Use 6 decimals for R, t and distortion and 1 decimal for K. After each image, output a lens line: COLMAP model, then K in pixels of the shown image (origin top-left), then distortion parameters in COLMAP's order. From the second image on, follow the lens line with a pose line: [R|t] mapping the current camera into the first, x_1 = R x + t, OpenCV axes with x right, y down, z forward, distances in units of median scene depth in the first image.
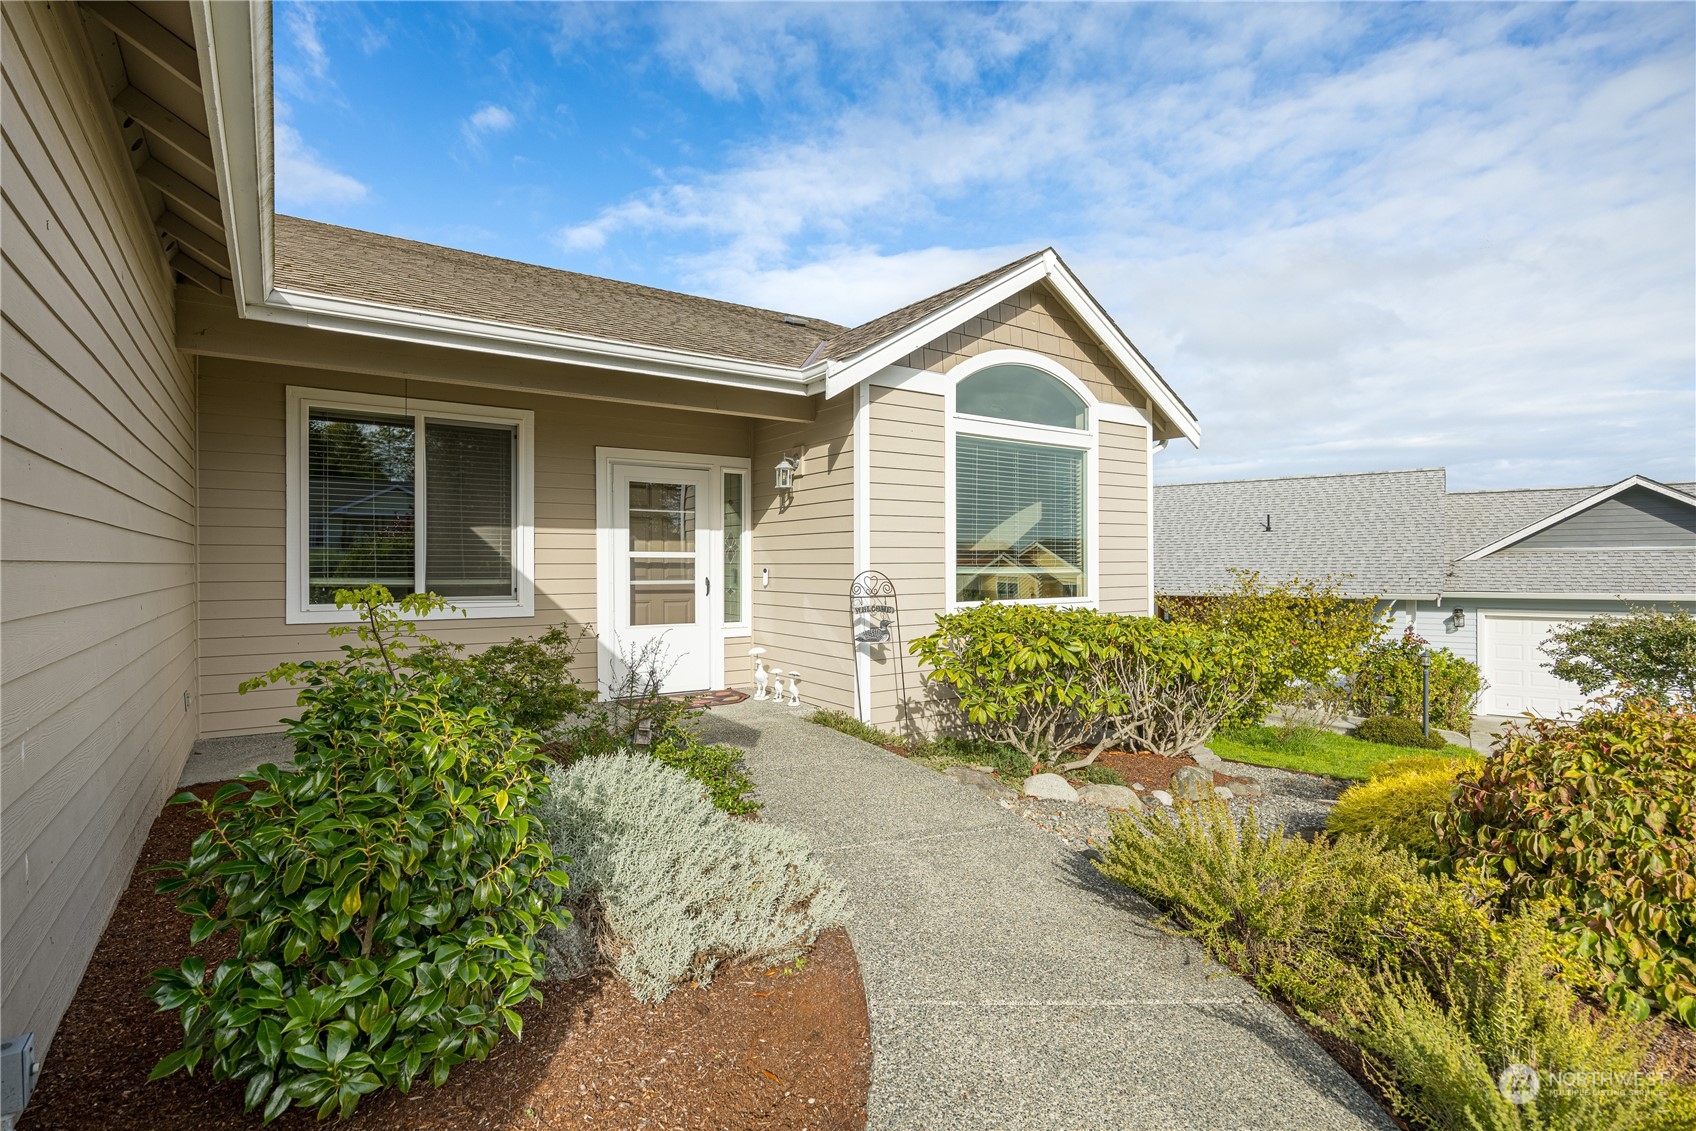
lens RADIAL K [[826.1, 0, 846.4], [0, 826.1, 565.5], [0, 0, 1]] dist [-0.003864, -0.000223]
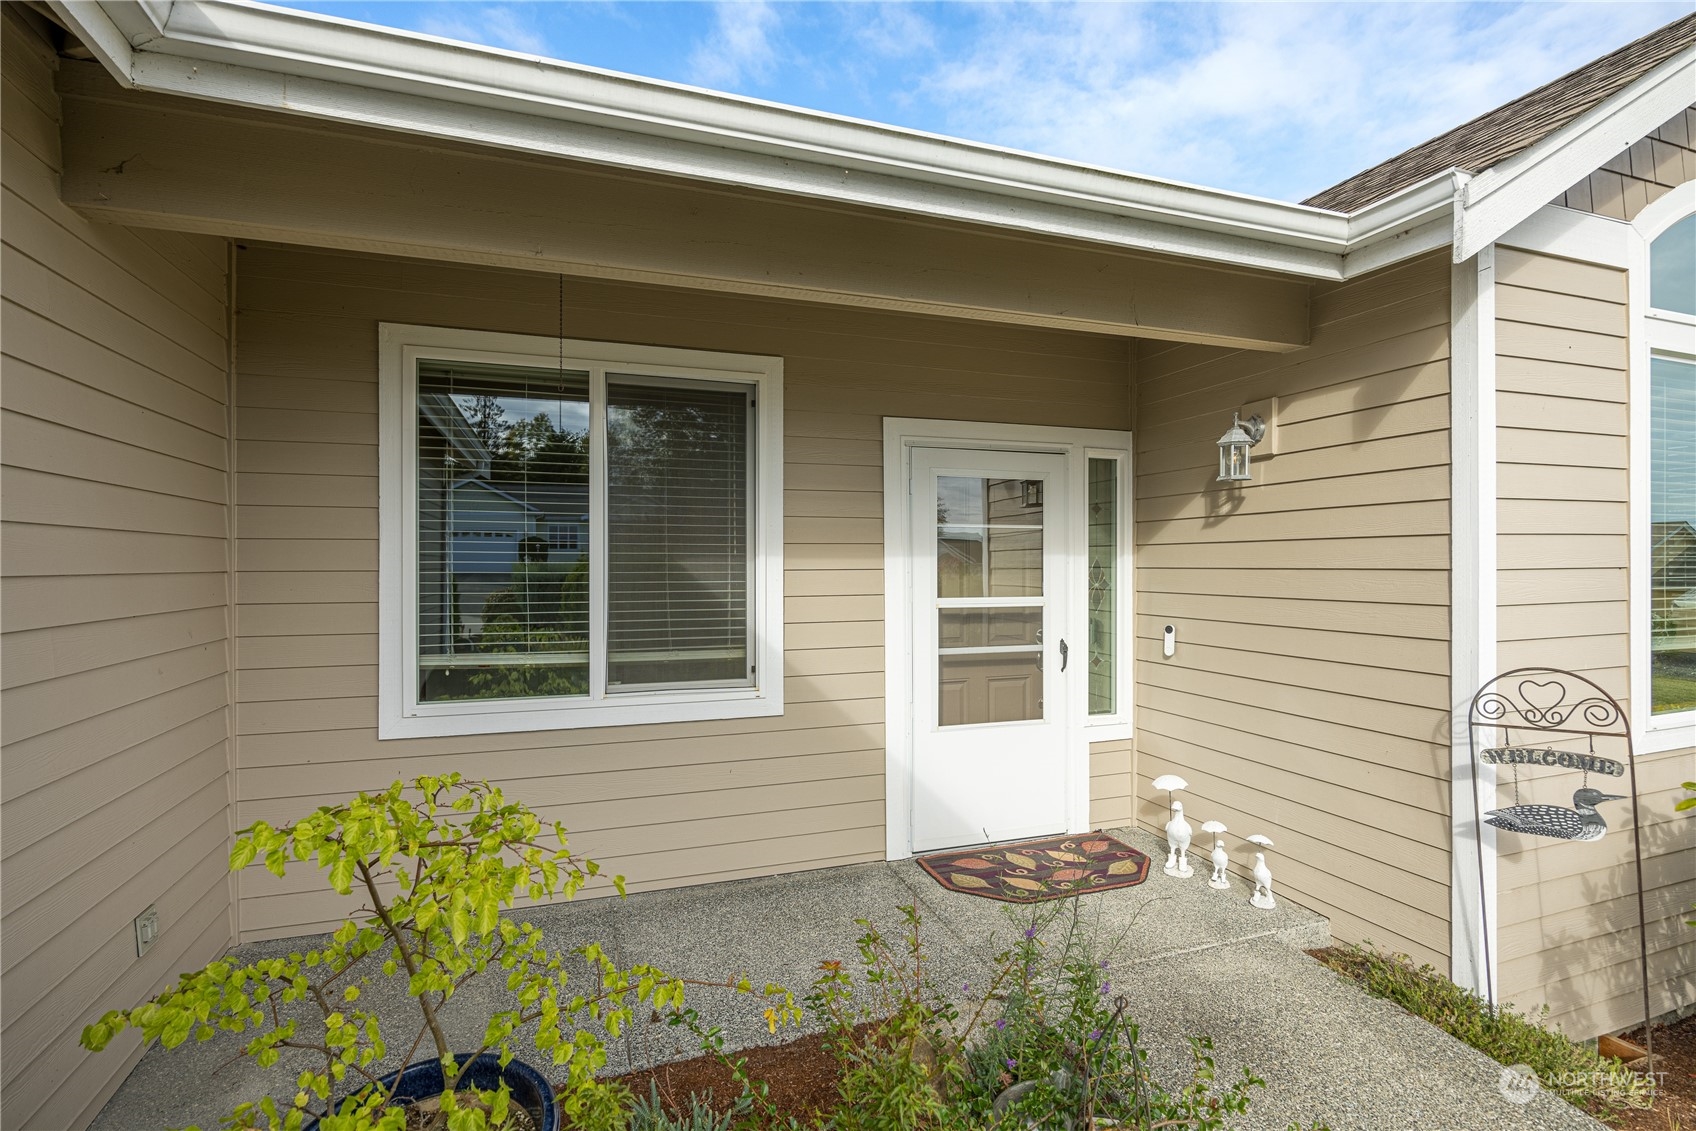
lens RADIAL K [[826.1, 0, 850.8], [0, 826.1, 563.4], [0, 0, 1]] dist [-0.003864, -0.000223]
pose [[0.968602, -0.000688, -0.248614, -0.191341], [0.000759, 1.000000, 0.000187, -0.043783], [0.248614, -0.000370, 0.968603, 0.459039]]
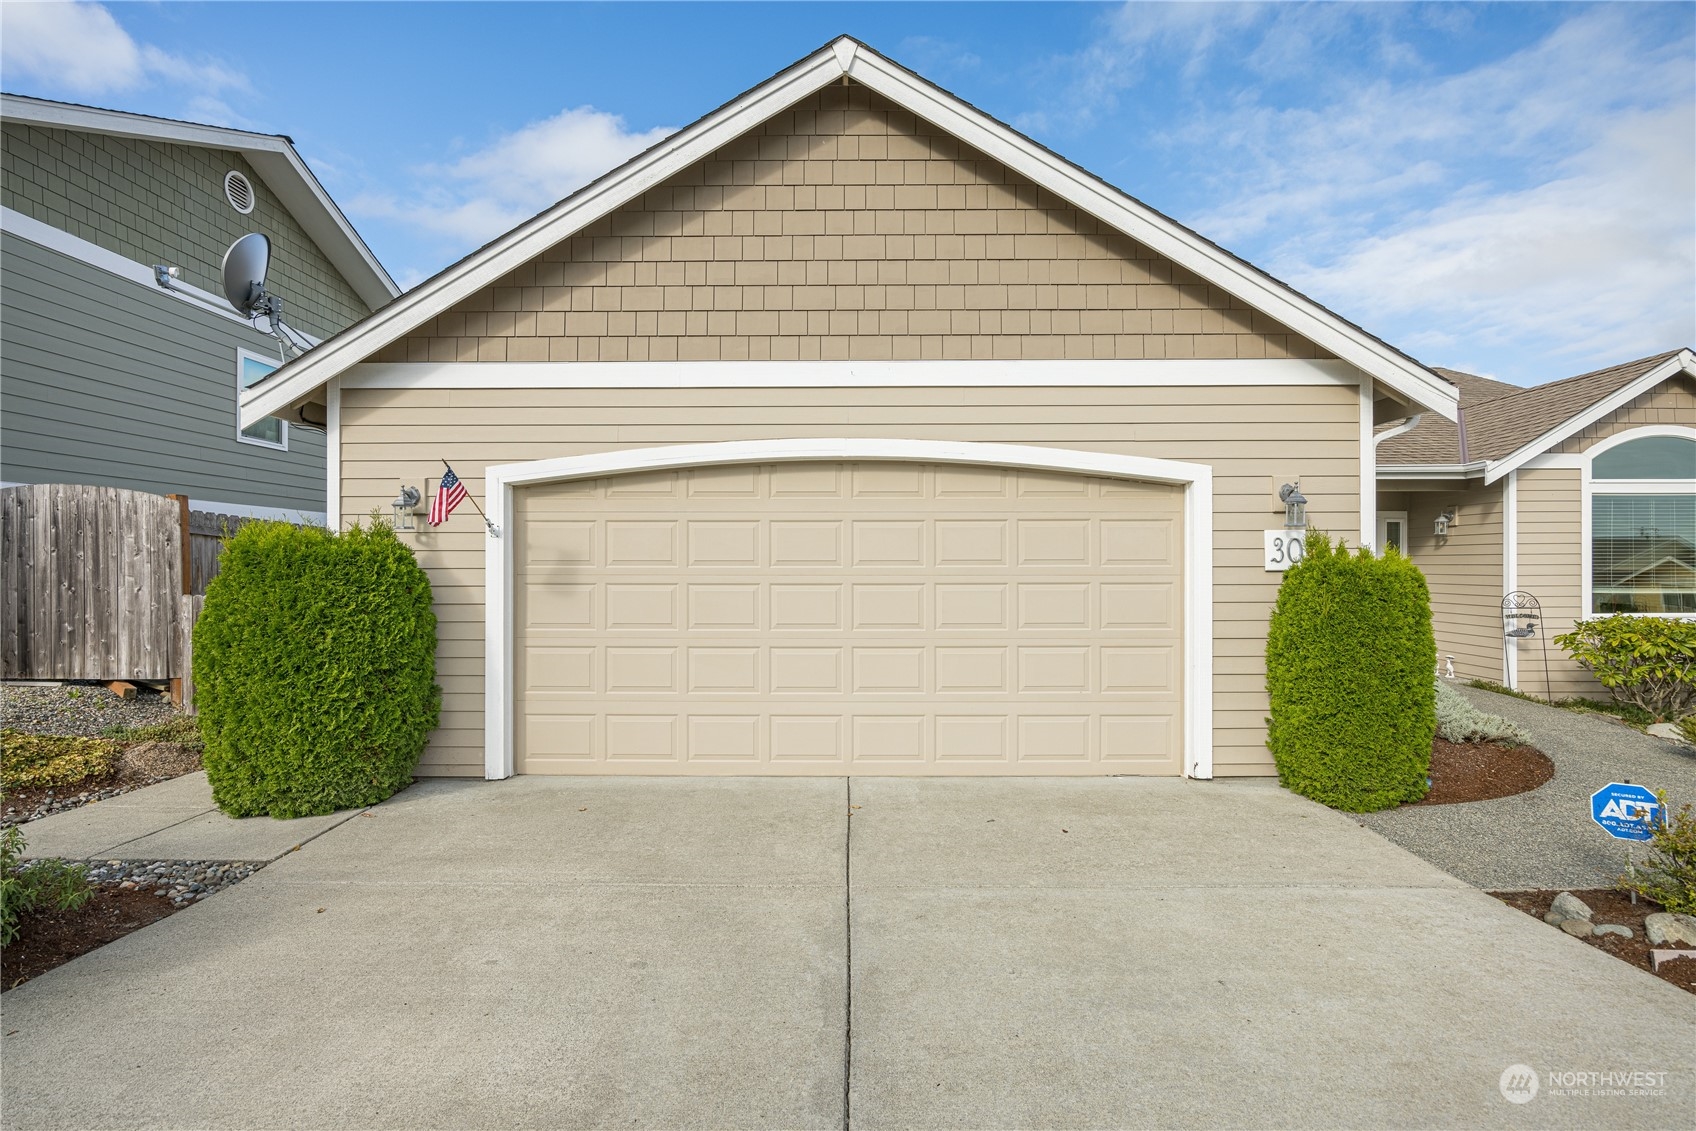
lens RADIAL K [[826.1, 0, 849.4], [0, 826.1, 565.3], [0, 0, 1]] dist [-0.003864, -0.000223]
pose [[0.824008, 0.002221, -0.566574, -0.119945], [-0.001387, 0.999997, 0.001903, -0.040544], [0.566577, -0.000782, 0.824009, -0.912589]]
